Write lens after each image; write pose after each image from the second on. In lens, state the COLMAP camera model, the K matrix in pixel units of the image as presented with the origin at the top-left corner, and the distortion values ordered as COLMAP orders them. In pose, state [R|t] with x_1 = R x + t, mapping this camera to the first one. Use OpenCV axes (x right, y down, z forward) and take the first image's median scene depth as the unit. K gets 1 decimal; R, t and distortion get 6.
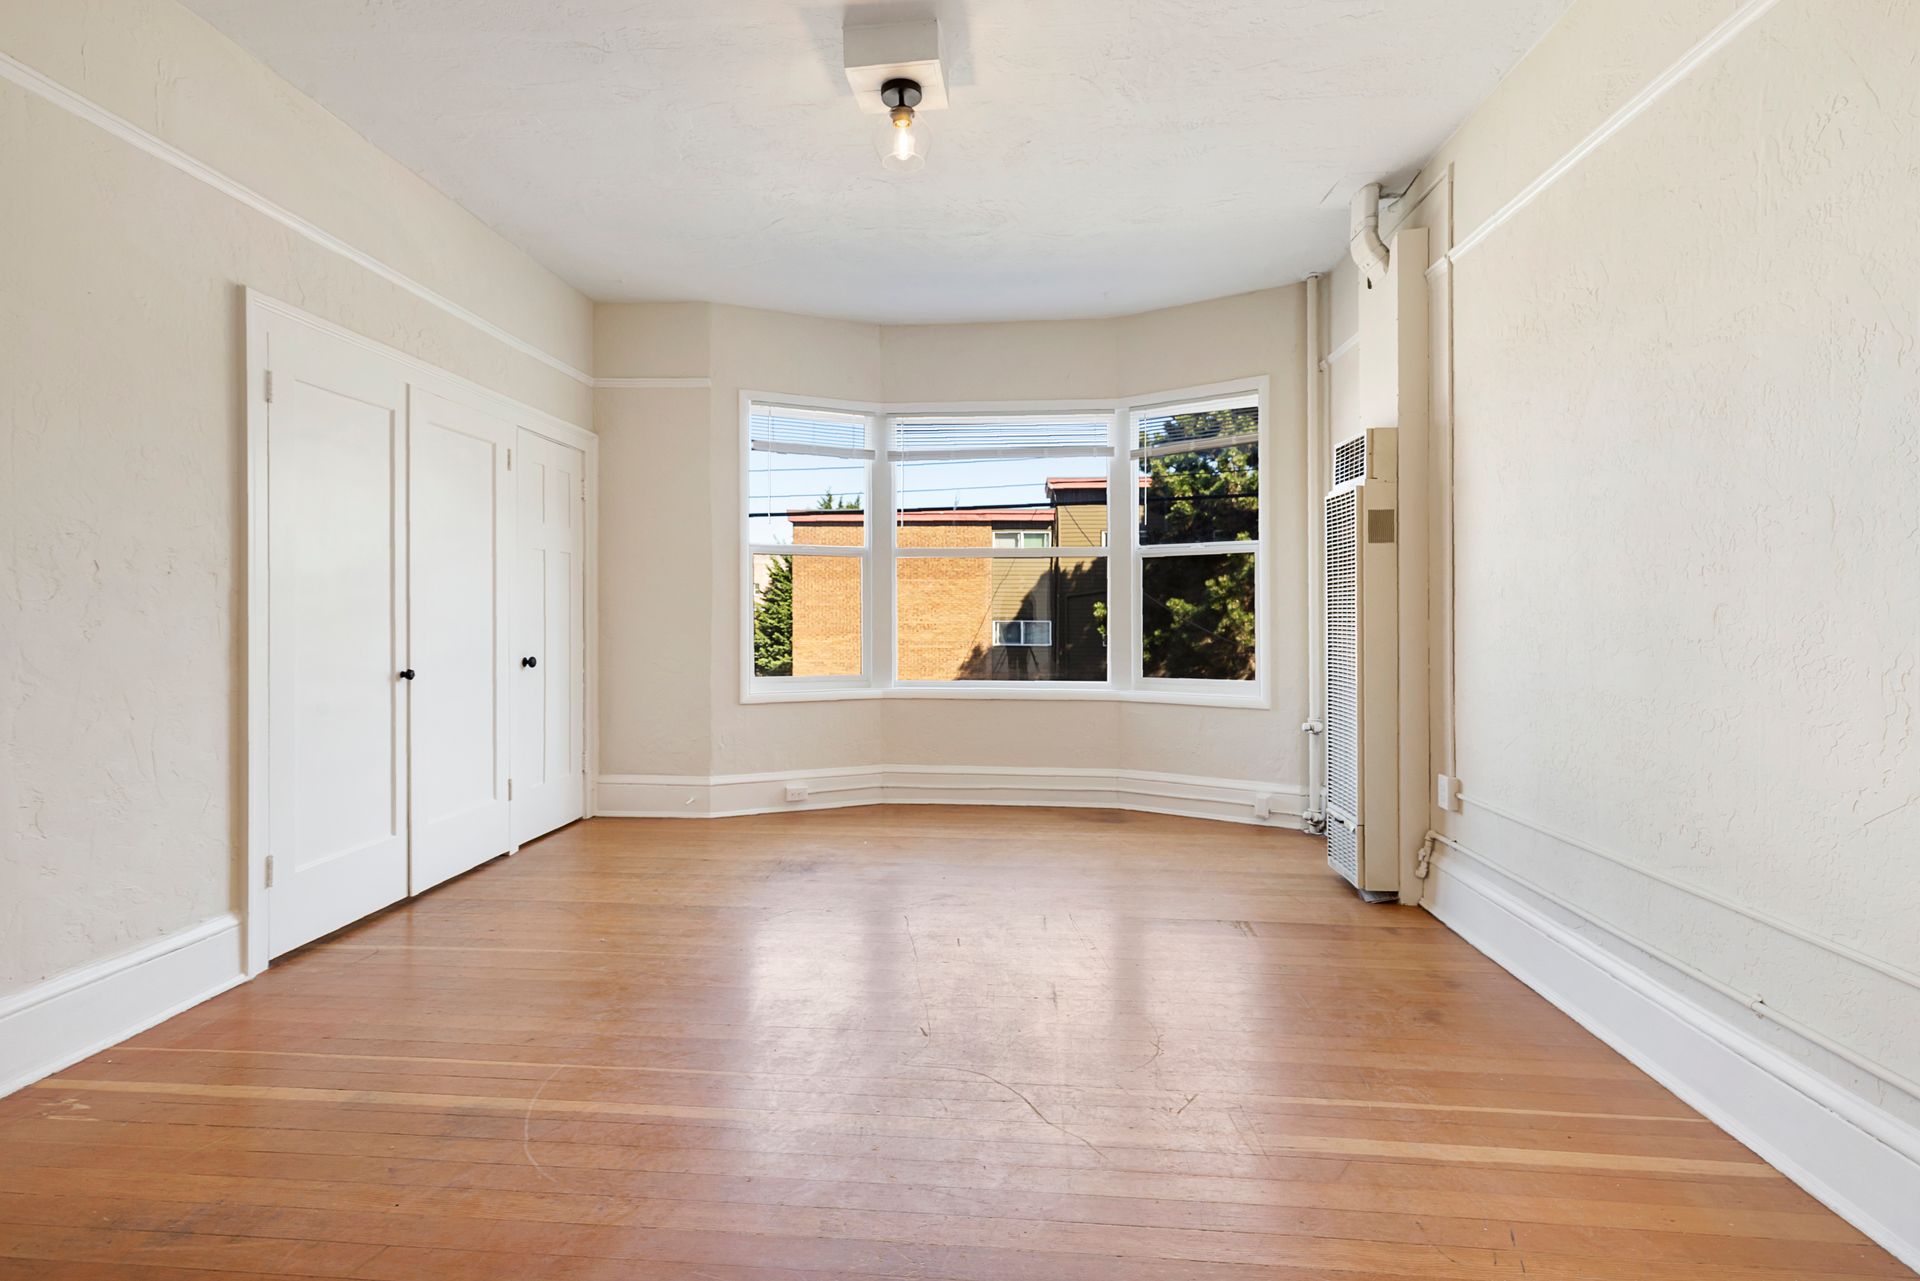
lens RADIAL K [[879.2, 0, 951.1], [0, 879.2, 618.2], [0, 0, 1]] dist [0.011450, -0.005671]
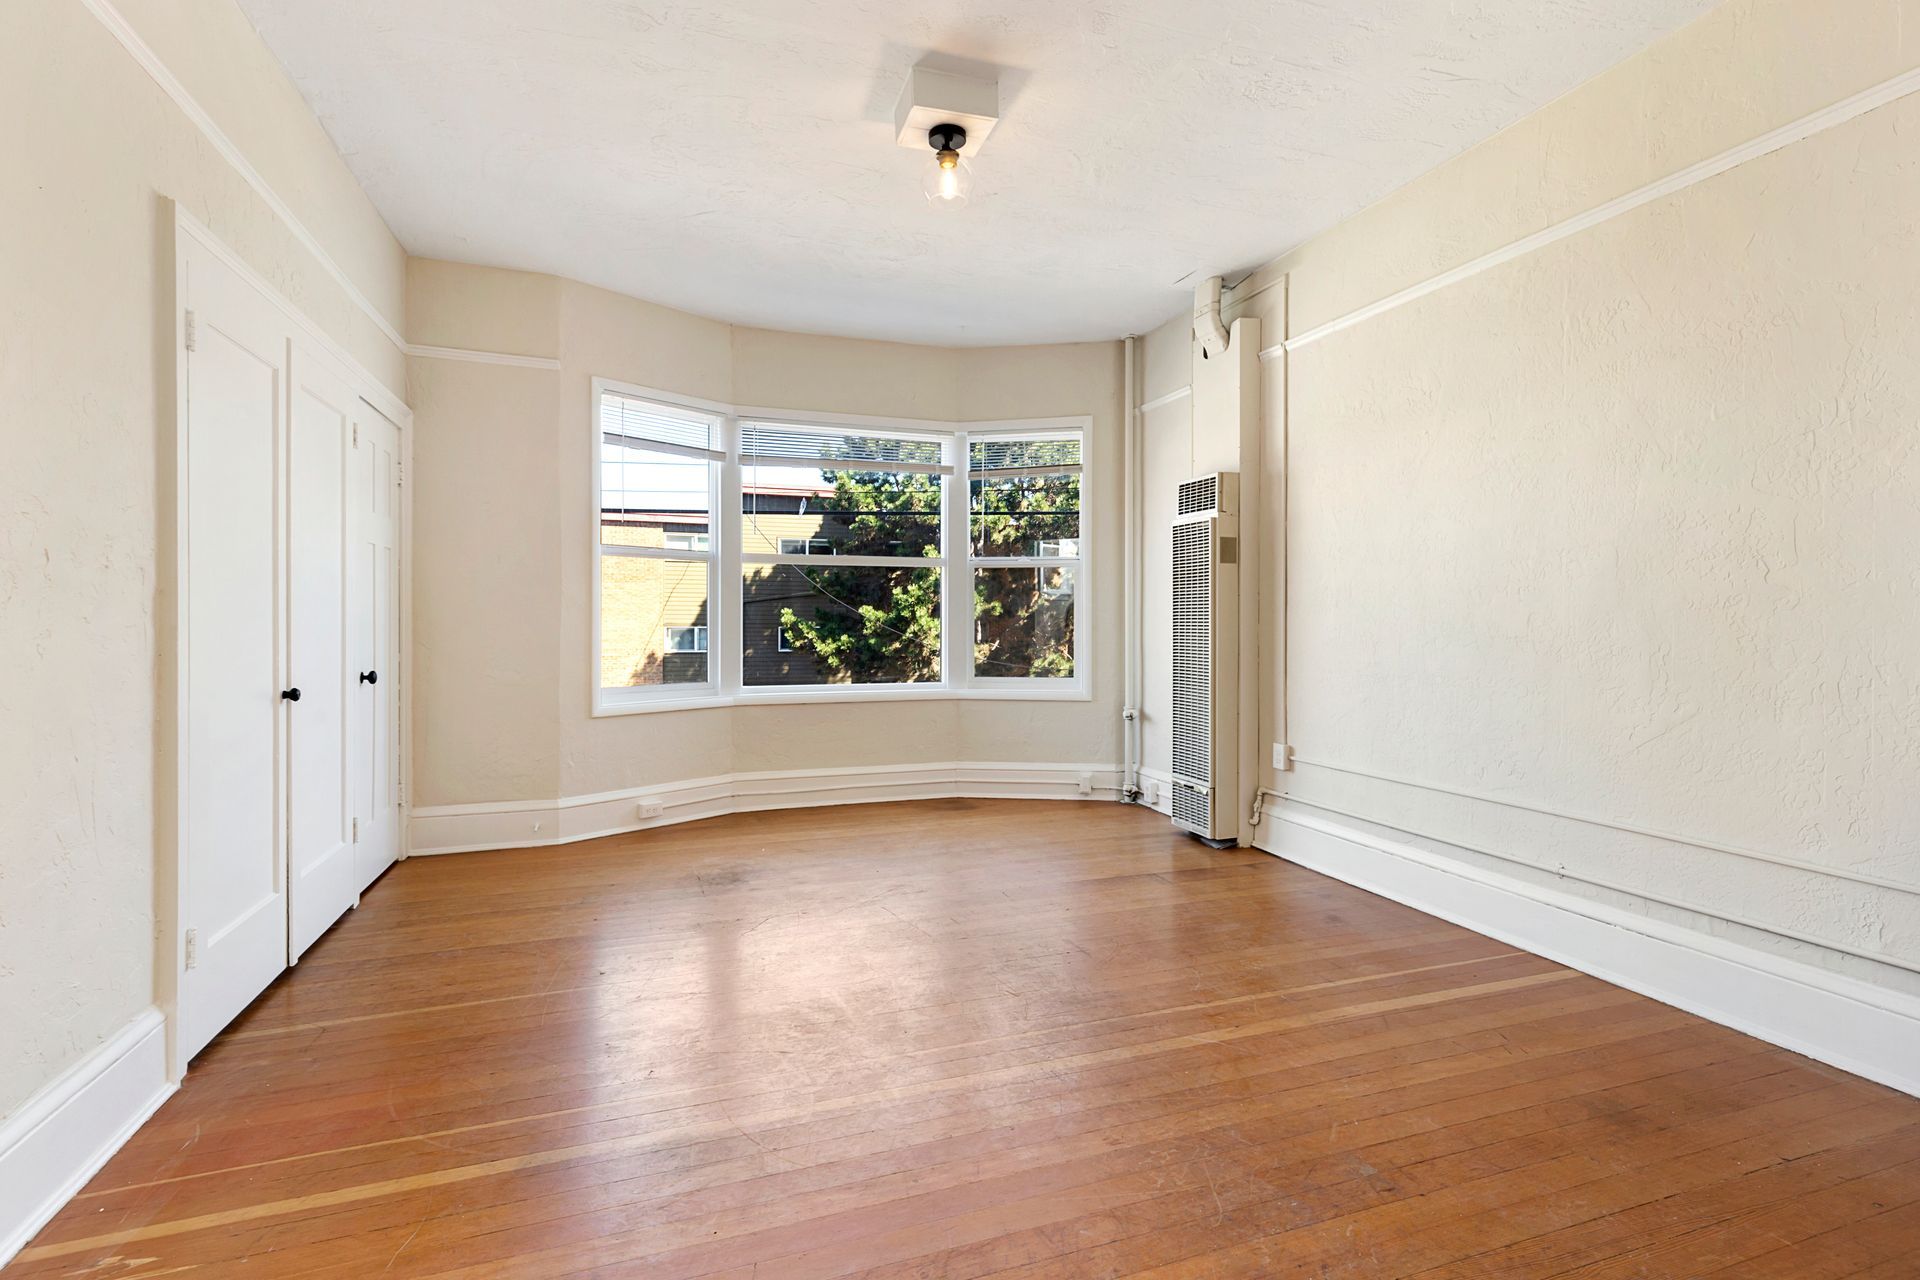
lens RADIAL K [[879.2, 0, 954.7], [0, 879.2, 624.0], [0, 0, 1]] dist [0.011450, -0.005671]
pose [[0.913906, -0.002698, 0.405916, -0.281456], [0.002867, 0.999996, 0.000193, 0.000452], [-0.405915, 0.000987, 0.913910, 0.004773]]
